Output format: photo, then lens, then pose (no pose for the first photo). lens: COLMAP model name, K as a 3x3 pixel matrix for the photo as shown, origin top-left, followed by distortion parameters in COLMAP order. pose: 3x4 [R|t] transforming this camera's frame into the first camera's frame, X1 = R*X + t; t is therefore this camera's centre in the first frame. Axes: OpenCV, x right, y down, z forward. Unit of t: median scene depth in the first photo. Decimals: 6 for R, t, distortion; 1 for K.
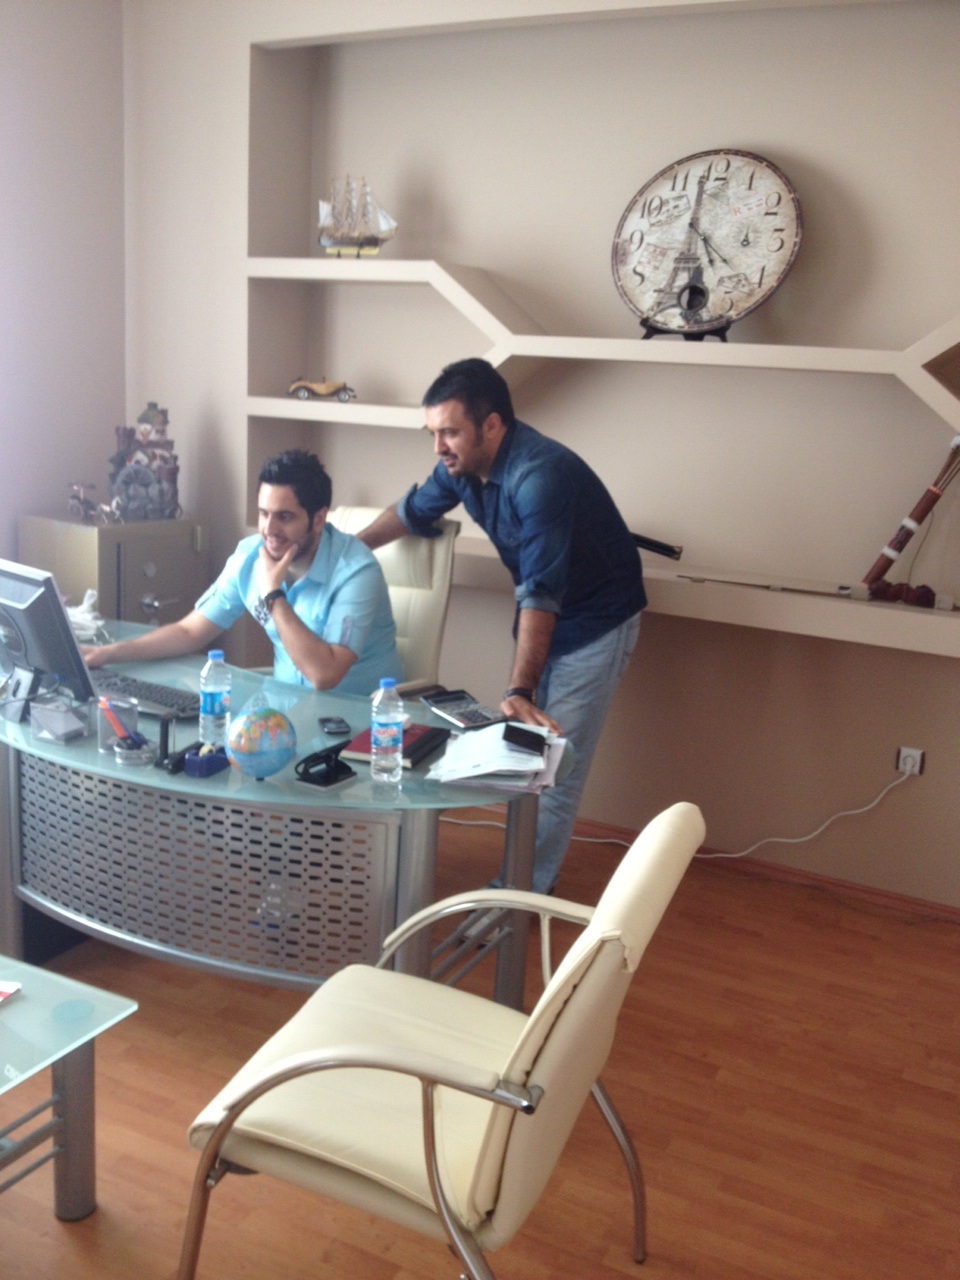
lens RADIAL K [[1289.0, 0, 497.3], [0, 1289.0, 712.6], [0, 0, 1]] dist [-0.004795, -0.009323]
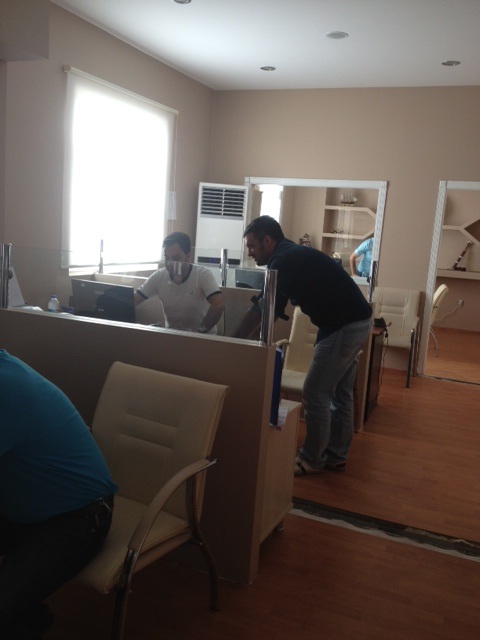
lens RADIAL K [[630.3, 0, 240.0], [0, 630.3, 320.0], [0, 0, 1]] dist [0.013545, 0.000166]
pose [[0.996407, -0.003365, 0.084626, -0.759548], [0.011609, 0.995206, -0.097106, 0.334348], [-0.083893, 0.097740, 0.991670, -1.401384]]
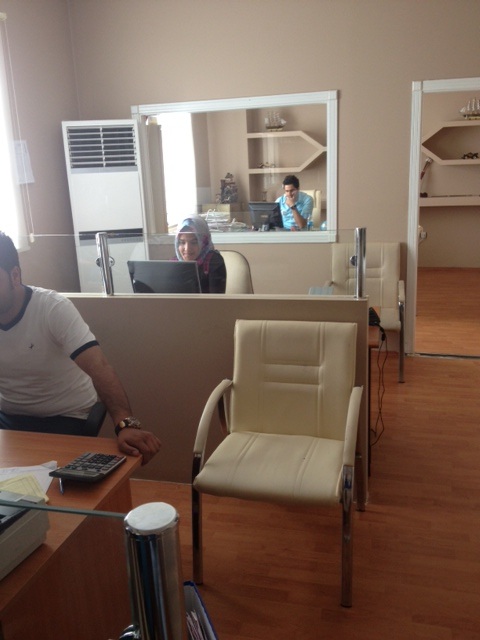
lens RADIAL K [[630.1, 0, 262.5], [0, 630.1, 318.5], [0, 0, 1]] dist [0.005959, -0.010773]
pose [[0.964081, -0.158982, 0.212773, -0.671449], [0.158640, 0.987158, 0.018794, 0.180384], [-0.213029, 0.015636, 0.976921, -0.906980]]
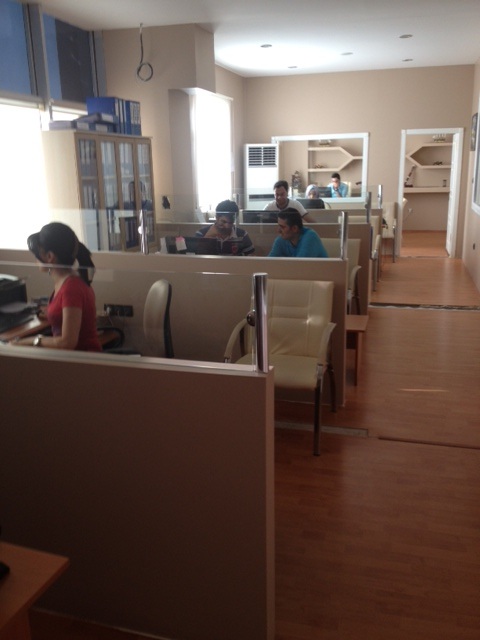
lens RADIAL K [[644.5, 0, 248.6], [0, 644.5, 356.3], [0, 0, 1]] dist [-0.004795, -0.009323]
pose [[0.969603, -0.147989, 0.194857, -1.353329], [0.139229, 0.988561, 0.057989, 0.497350], [-0.201210, -0.029097, 0.979116, -2.324544]]
